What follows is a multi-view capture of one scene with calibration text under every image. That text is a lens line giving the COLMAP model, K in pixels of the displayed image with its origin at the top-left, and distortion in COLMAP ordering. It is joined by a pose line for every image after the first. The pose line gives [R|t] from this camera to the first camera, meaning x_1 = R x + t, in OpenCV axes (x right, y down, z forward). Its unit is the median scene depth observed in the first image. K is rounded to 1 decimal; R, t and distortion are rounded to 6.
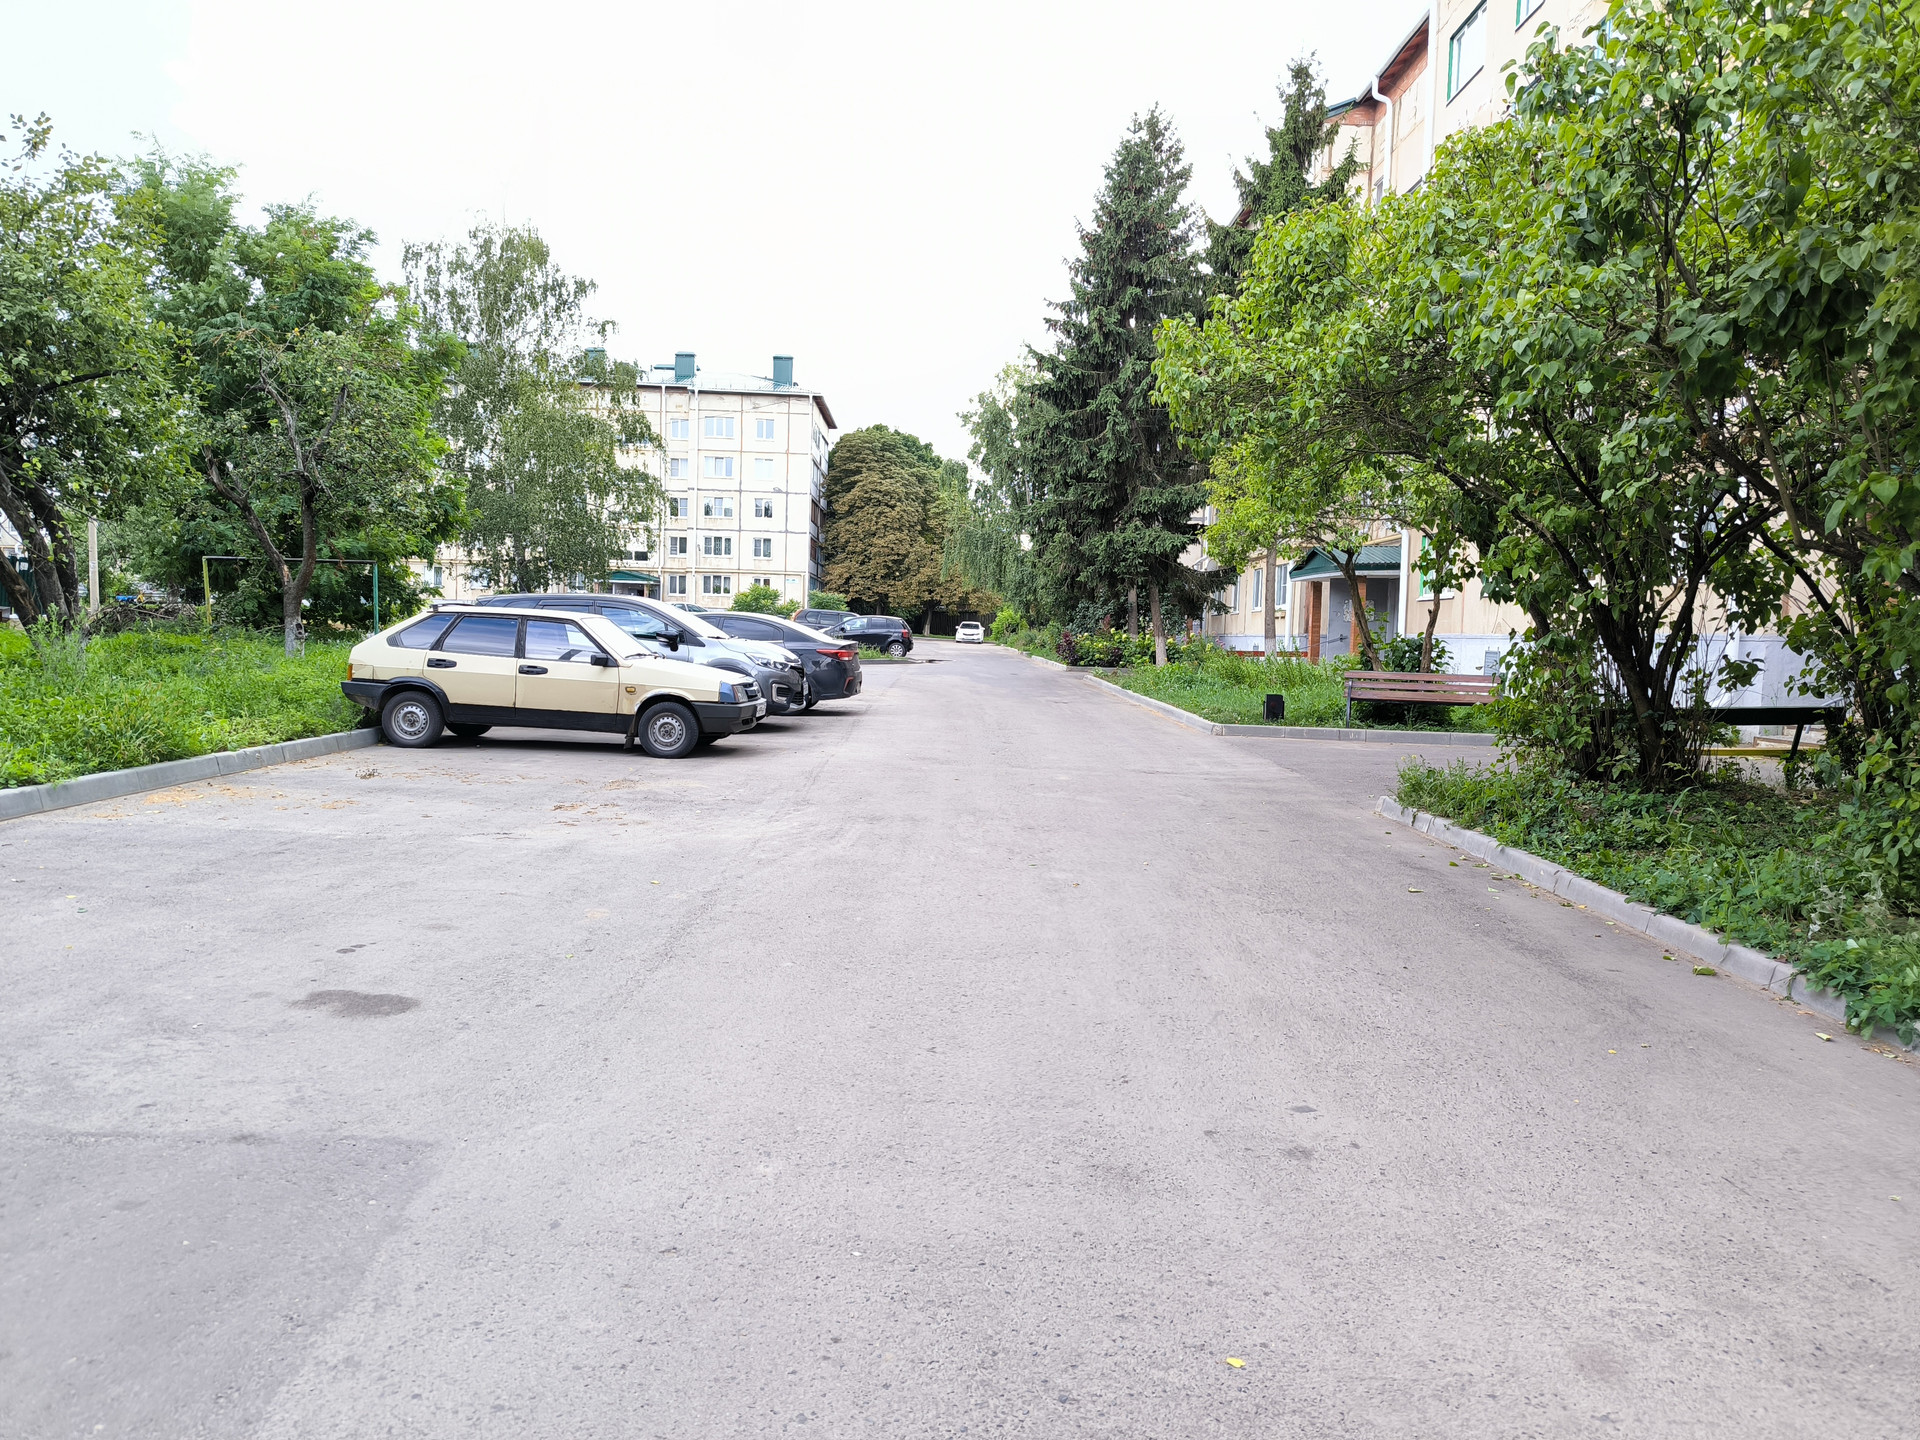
lens RADIAL K [[1336.7, 0, 960.0], [0, 1336.7, 720.0], [0, 0, 1]] dist [0.079878, -0.071649]
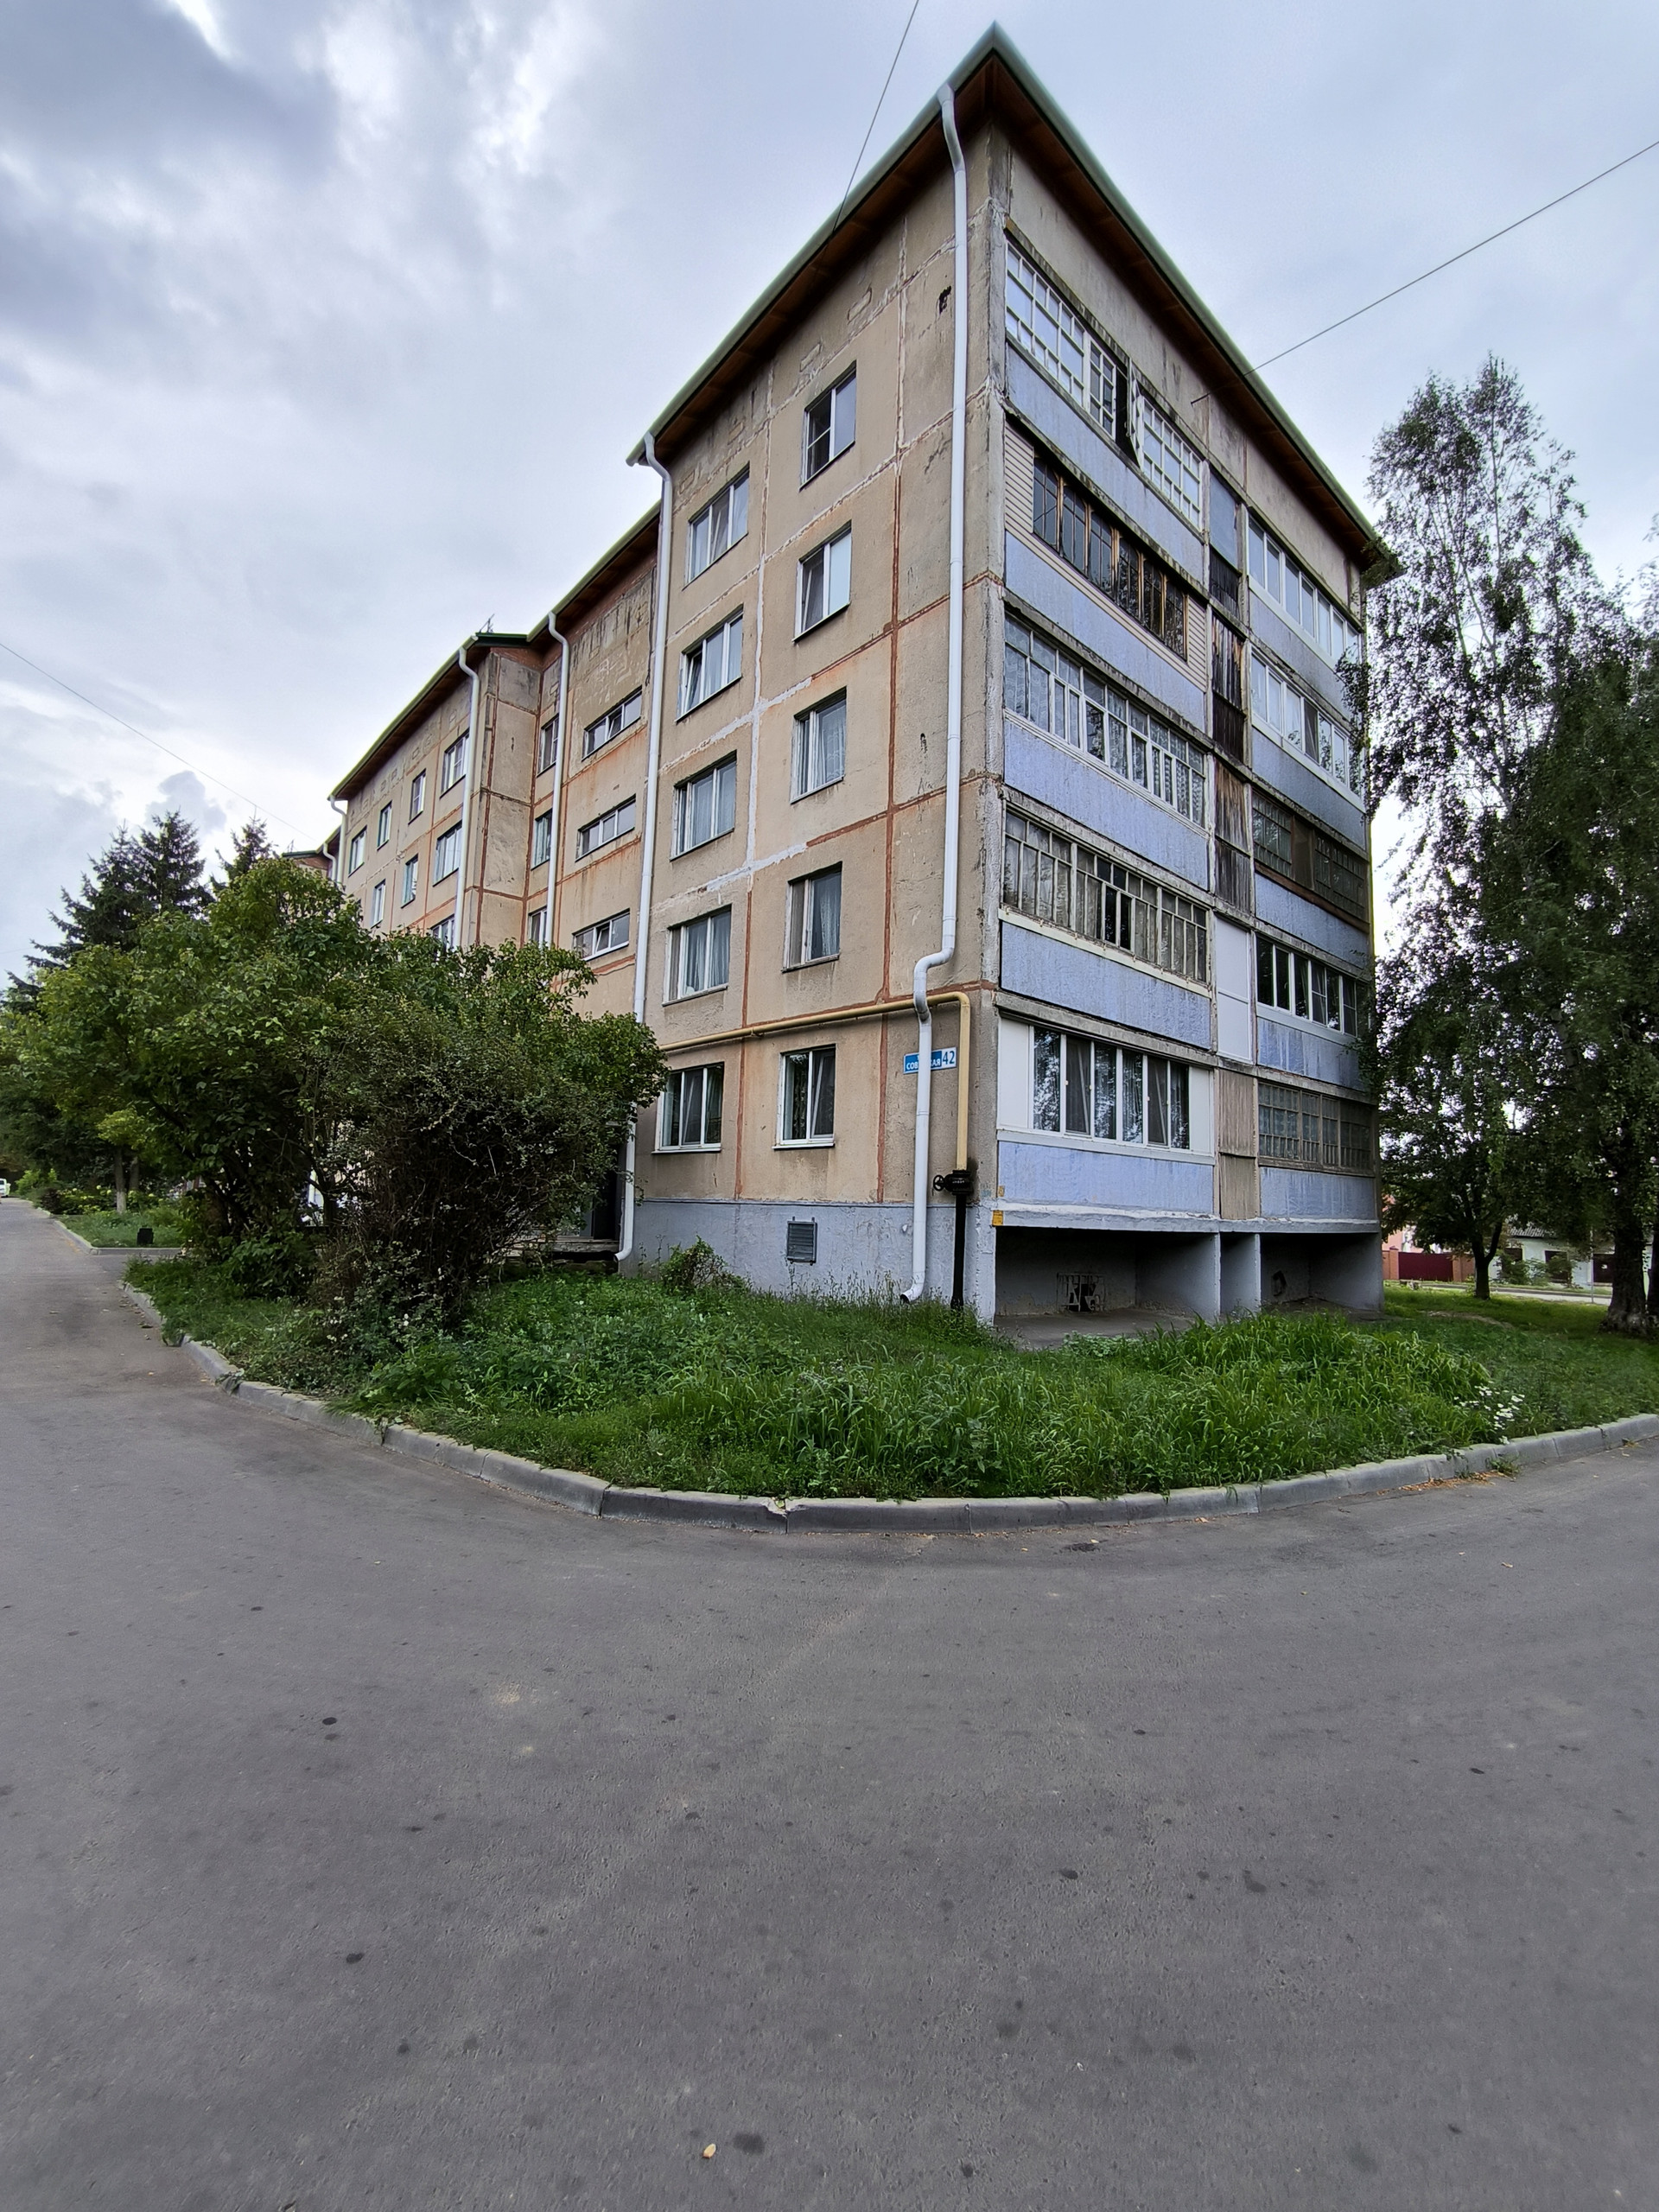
lens RADIAL K [[951.5, 0, 829.5], [0, 951.5, 1106.0], [0, 0, 1]] dist [-0.000763, 0.000453]
pose [[0.762673, 0.064506, 0.643559, 0.430395], [0.035614, 0.989316, -0.141368, 0.096566], [-0.645803, 0.130737, 0.752228, -1.368188]]
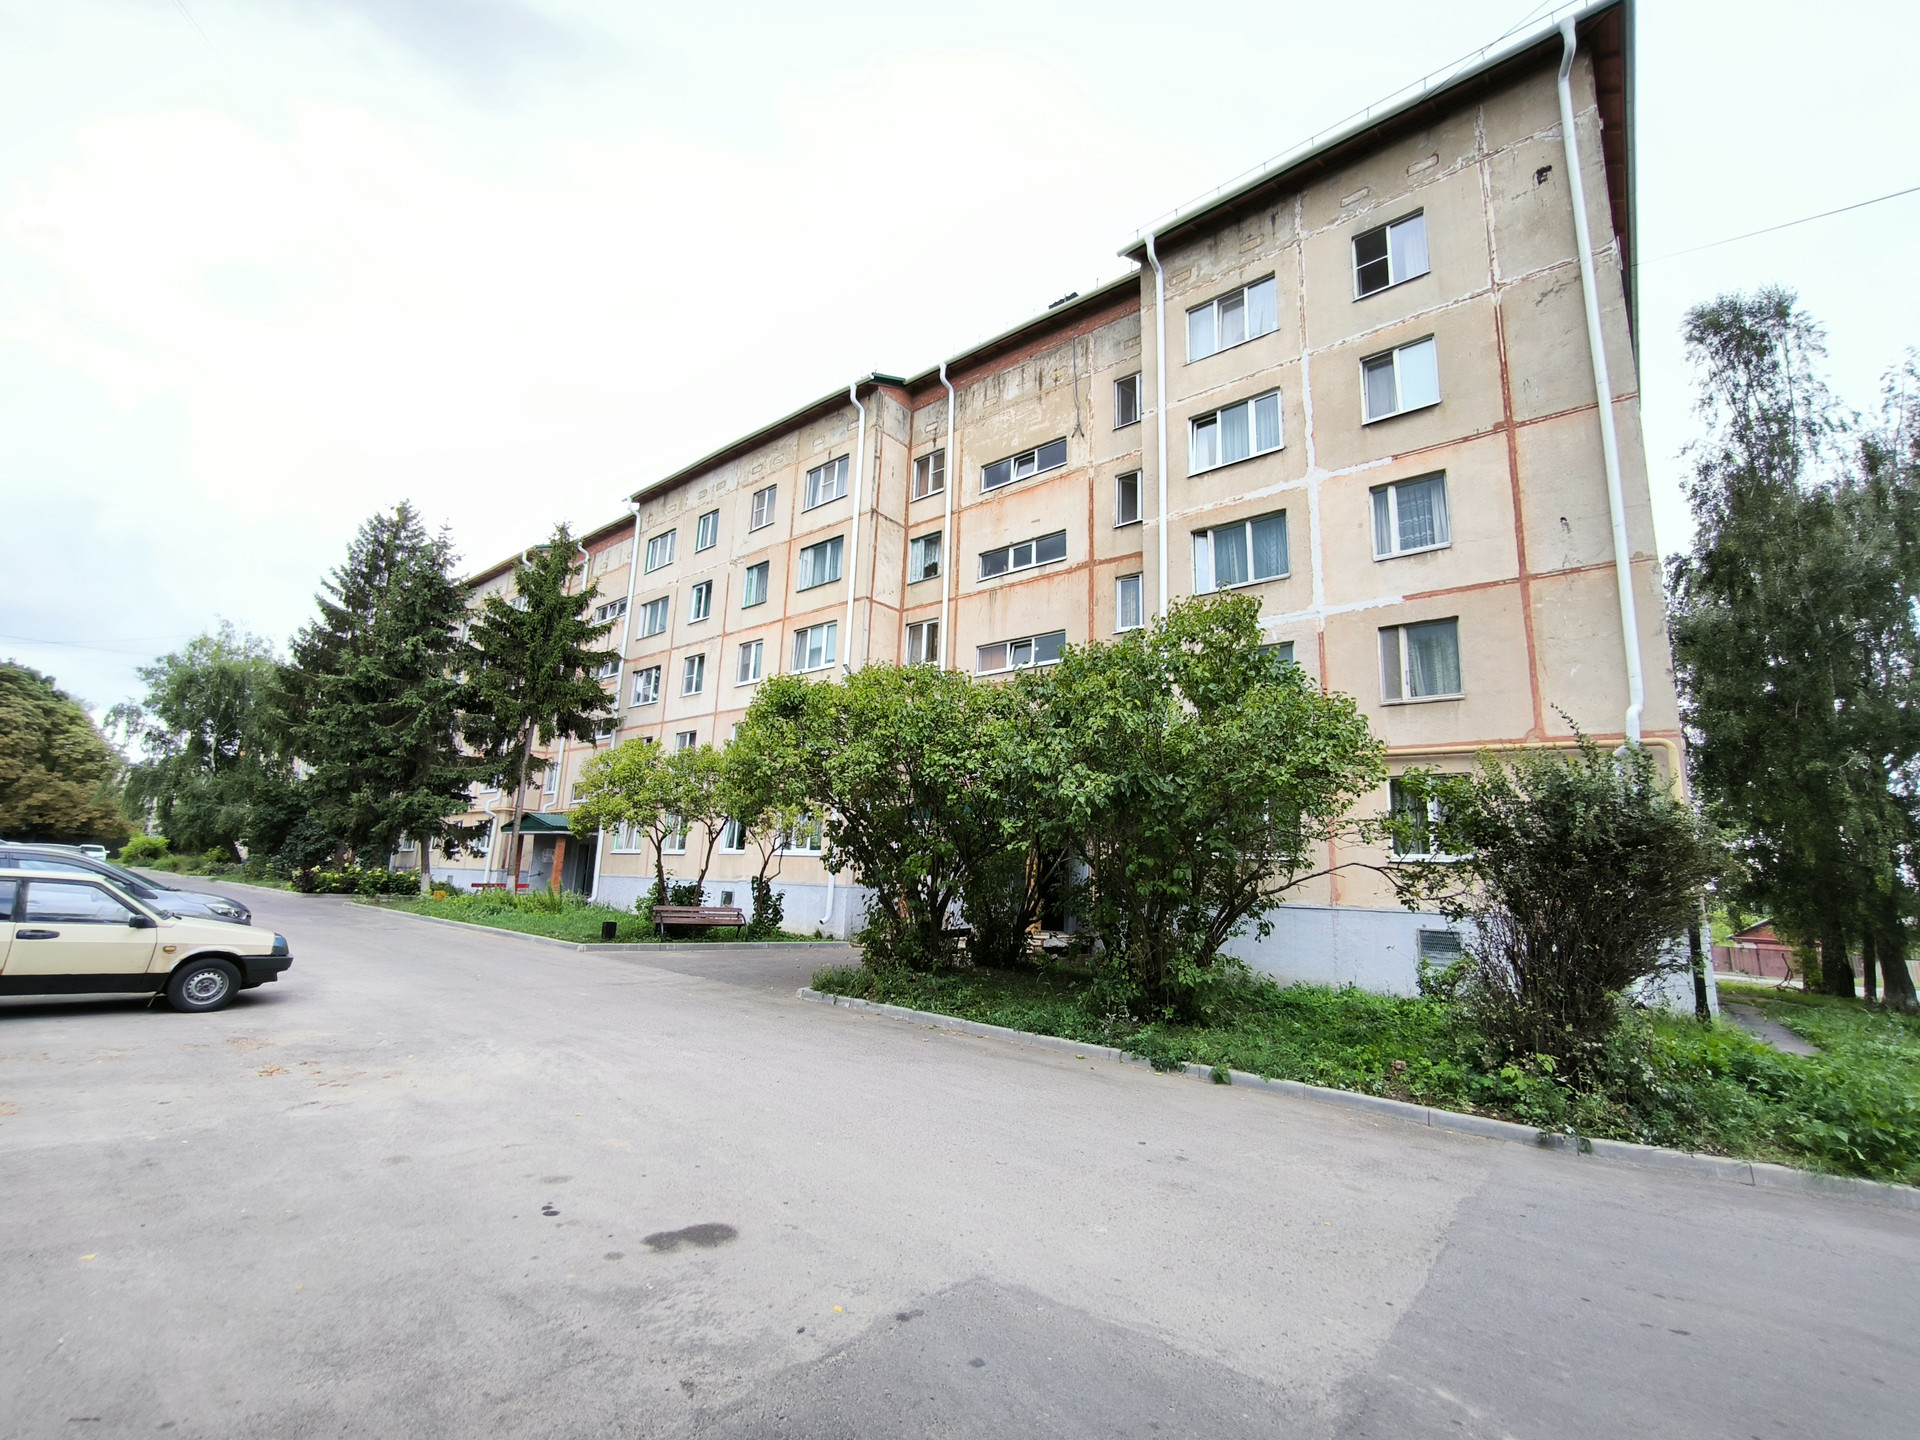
lens RADIAL K [[825.9, 0, 960.0], [0, 825.9, 720.0], [0, 0, 1]] dist [-0.000763, 0.000453]
pose [[0.643279, 0.145770, 0.751627, -0.932121], [0.029841, 0.976189, -0.214861, -0.104414], [-0.765050, 0.160645, 0.623612, 0.198755]]
